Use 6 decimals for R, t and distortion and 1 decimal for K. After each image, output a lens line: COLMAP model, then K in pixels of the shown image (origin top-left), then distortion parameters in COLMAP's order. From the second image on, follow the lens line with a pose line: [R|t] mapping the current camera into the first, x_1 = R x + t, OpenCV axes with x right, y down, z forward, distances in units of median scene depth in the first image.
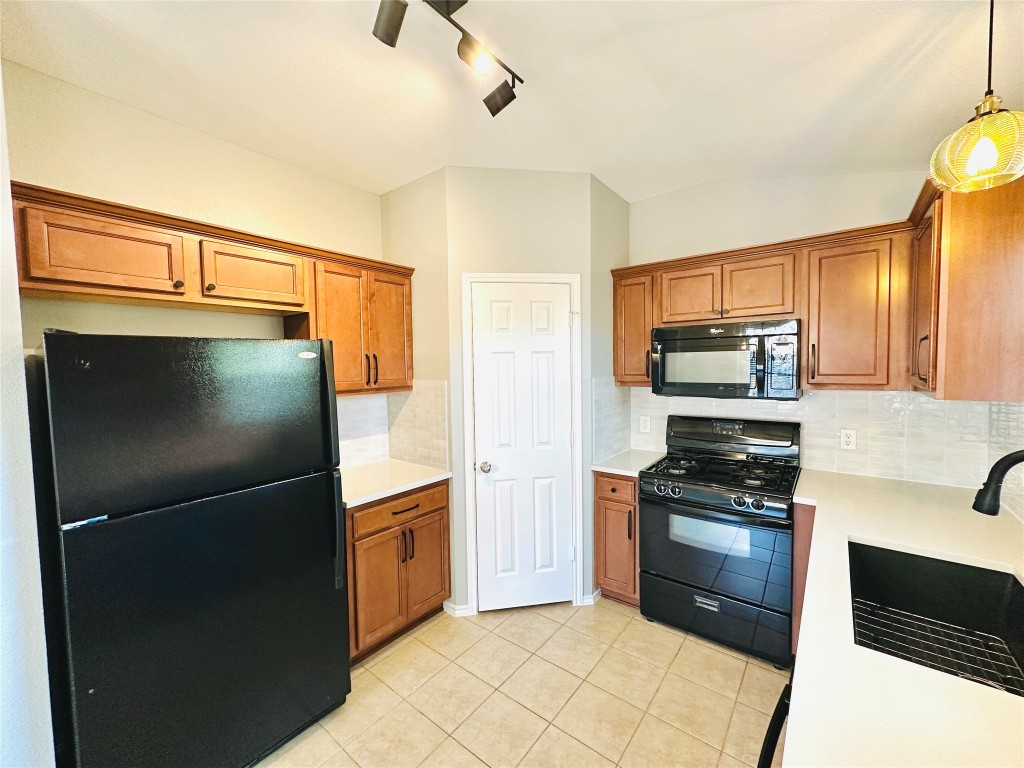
lens RADIAL K [[407.9, 0, 510.2], [0, 407.9, 384.7], [0, 0, 1]] dist [-0.000626, 0.000004]
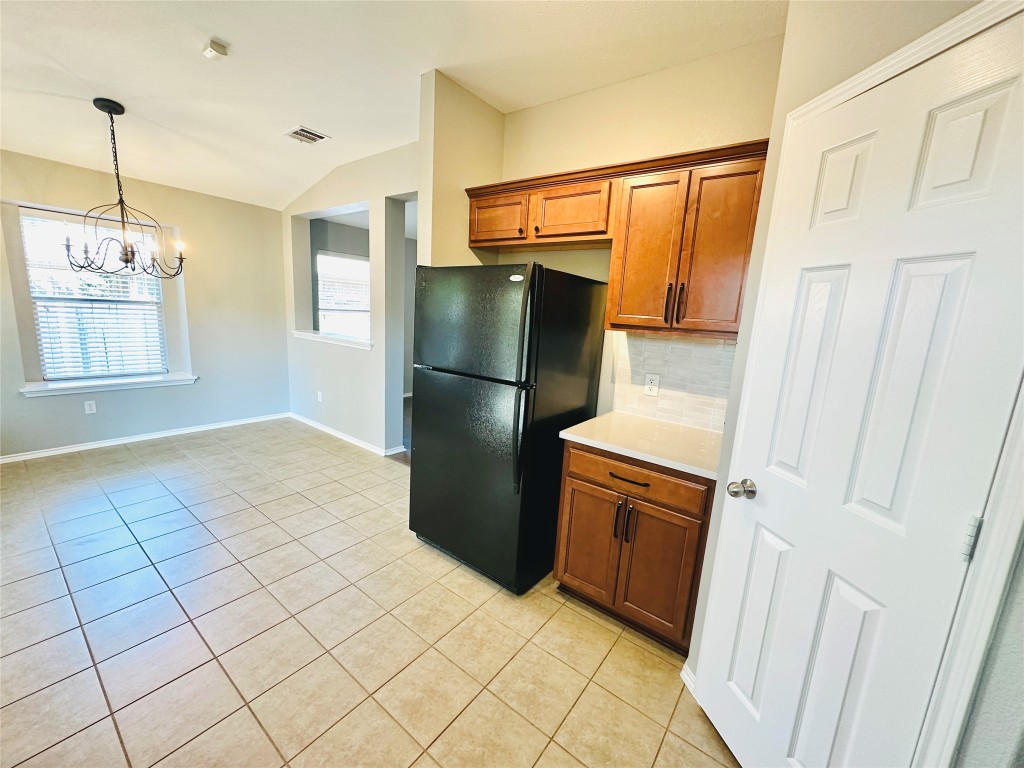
lens RADIAL K [[407.9, 0, 510.4], [0, 407.9, 382.0], [0, 0, 1]] dist [-0.000626, 0.000004]
pose [[0.020846, 0.194557, -0.980670, 0.484422], [-0.109287, 0.975449, 0.191198, -0.005629], [0.993792, 0.103189, 0.041596, 0.725037]]
